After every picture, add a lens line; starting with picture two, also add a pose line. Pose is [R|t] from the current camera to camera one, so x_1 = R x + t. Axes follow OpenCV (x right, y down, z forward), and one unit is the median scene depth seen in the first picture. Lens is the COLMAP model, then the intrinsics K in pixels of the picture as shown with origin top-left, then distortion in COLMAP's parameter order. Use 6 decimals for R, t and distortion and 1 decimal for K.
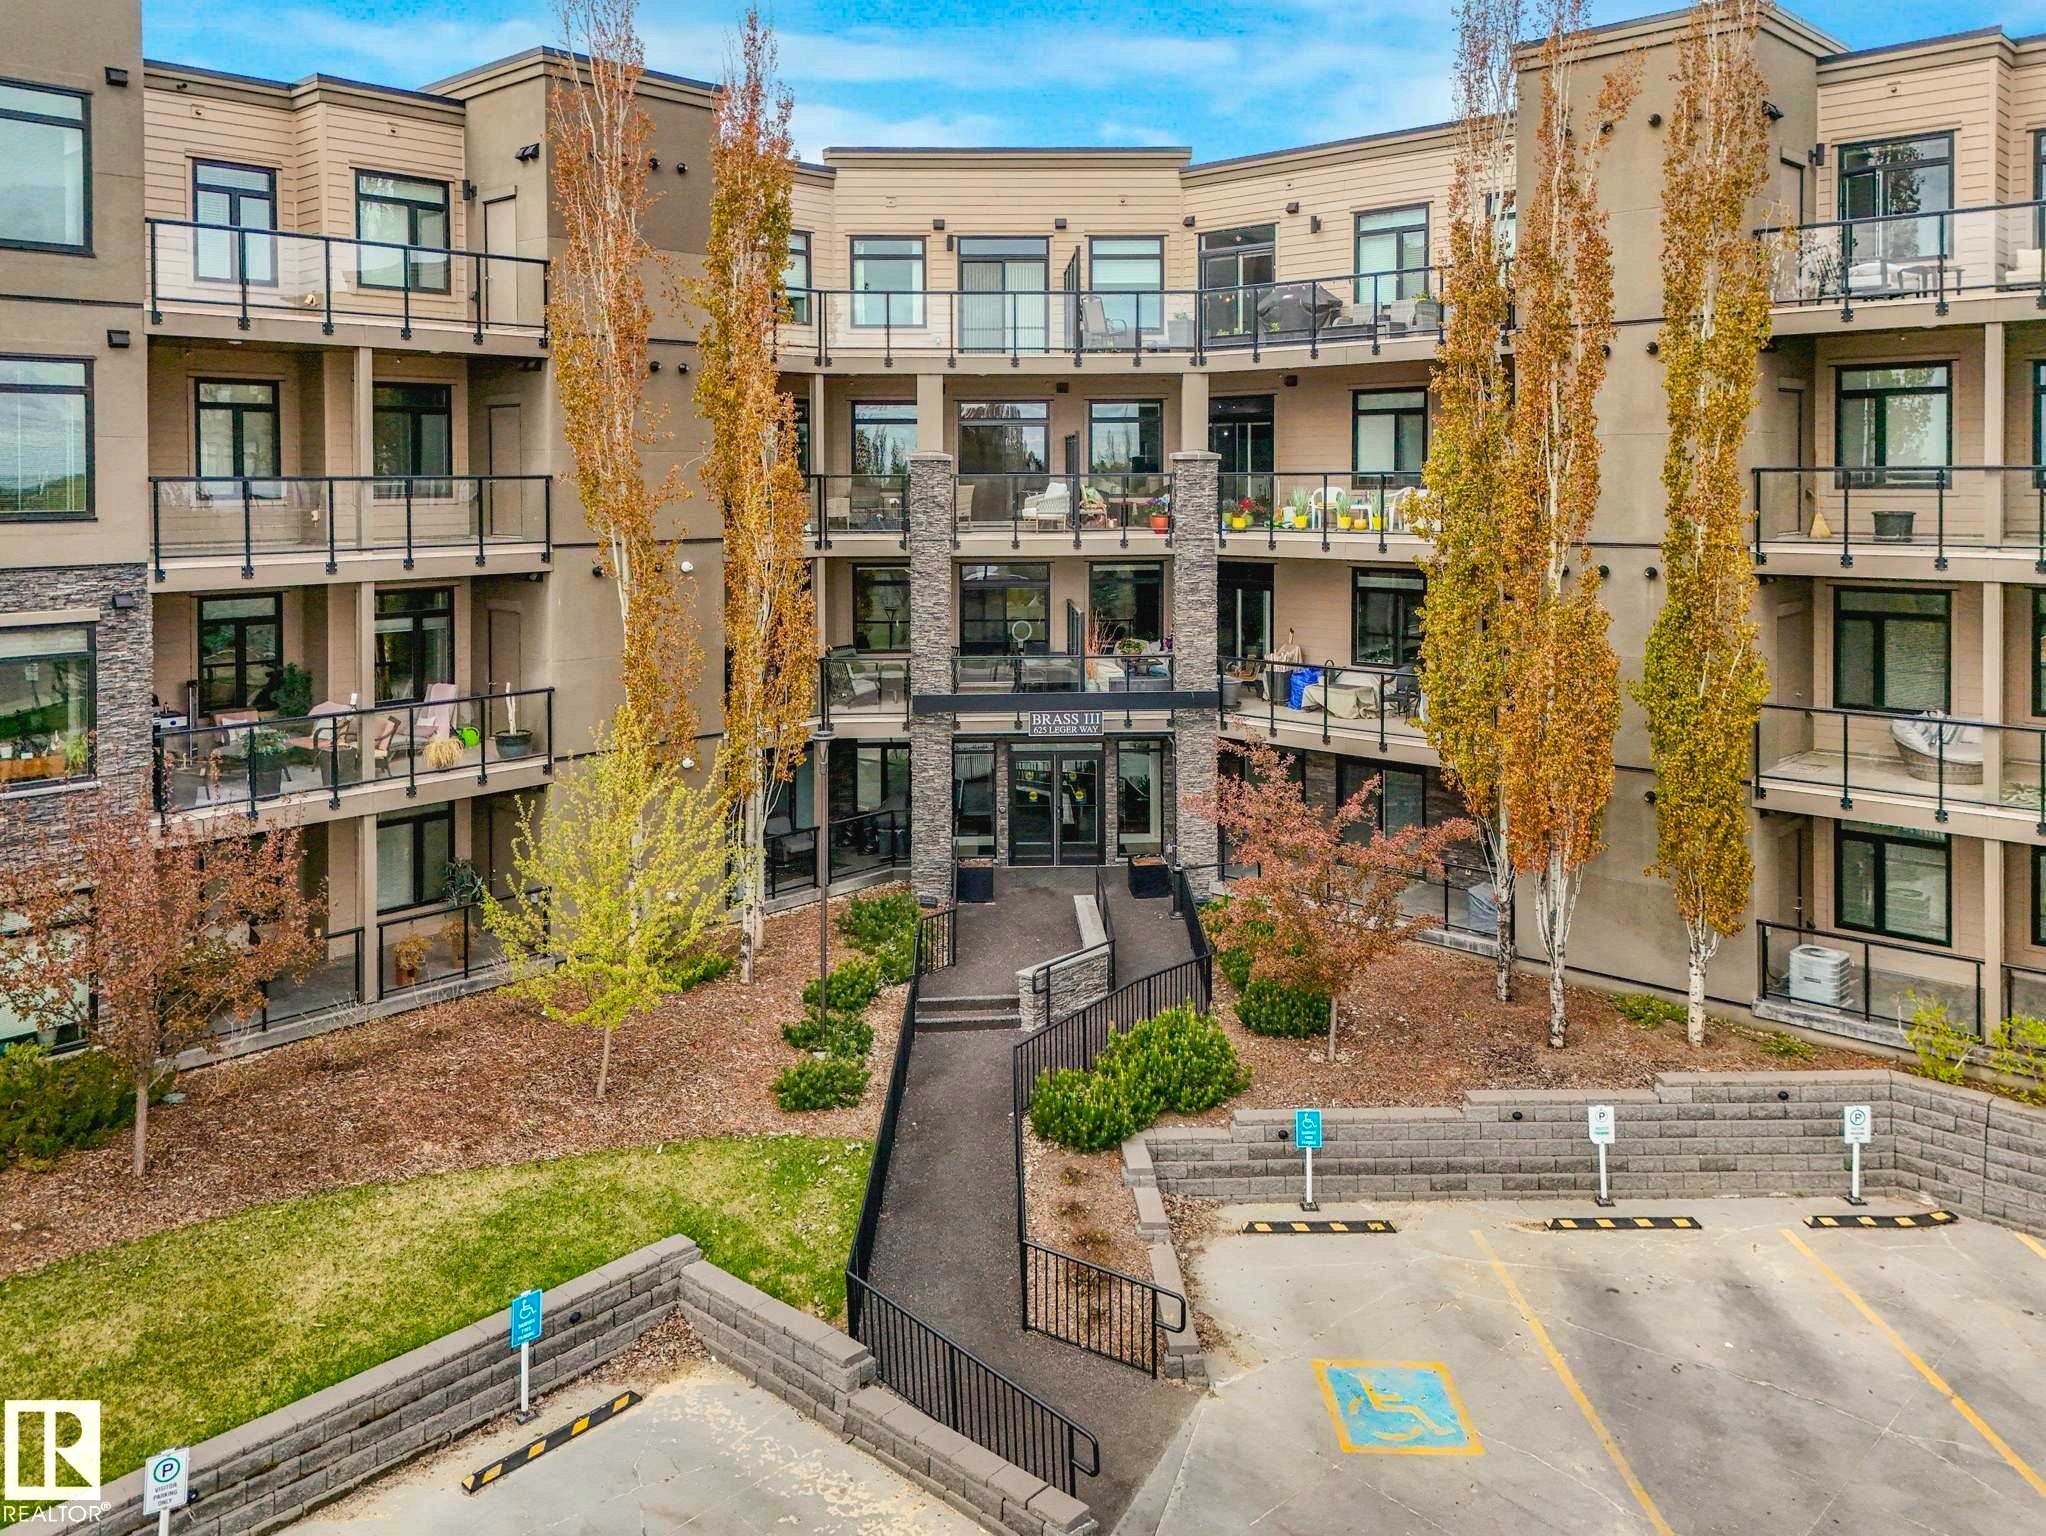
lens RADIAL K [[1866.9, 0, 1063.7], [0, 1866.9, 681.7], [0, 0, 1]] dist [0.048407, -0.044927]
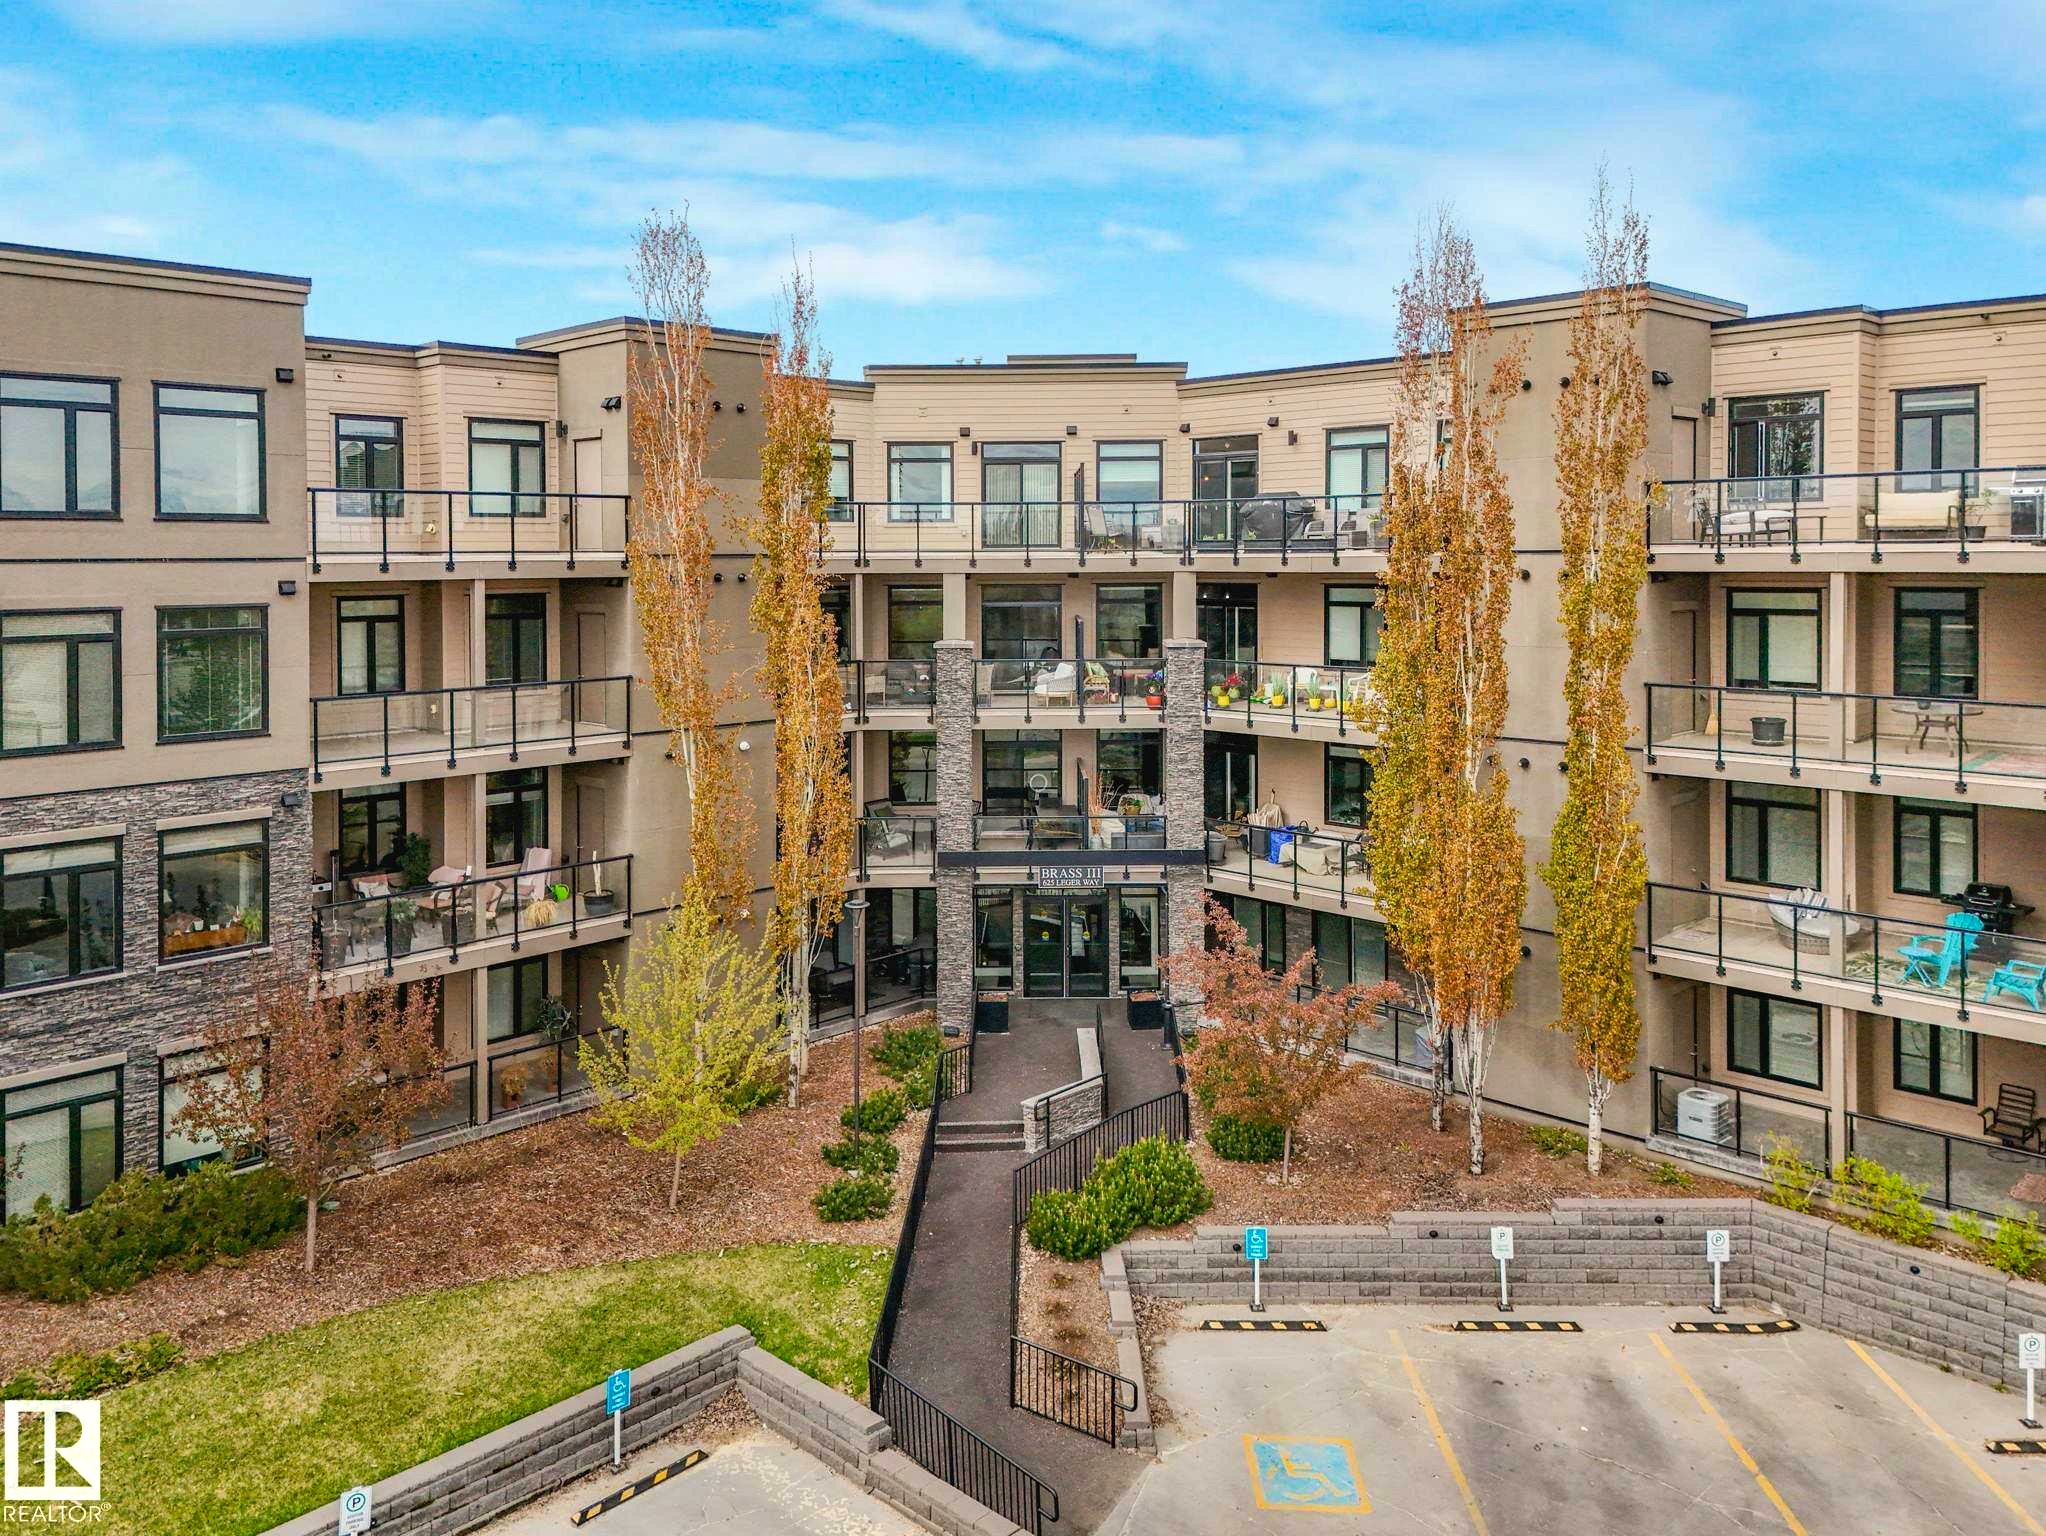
lens RADIAL K [[1939.8, 0, 1045.3], [0, 1939.8, 734.8], [0, 0, 1]] dist [0.038427, 0.000000]
pose [[0.999025, 0.001857, -0.044100, 0.046821], [-0.001722, 0.999994, 0.003090, -0.085497], [0.044106, -0.003011, 0.999022, -0.236806]]
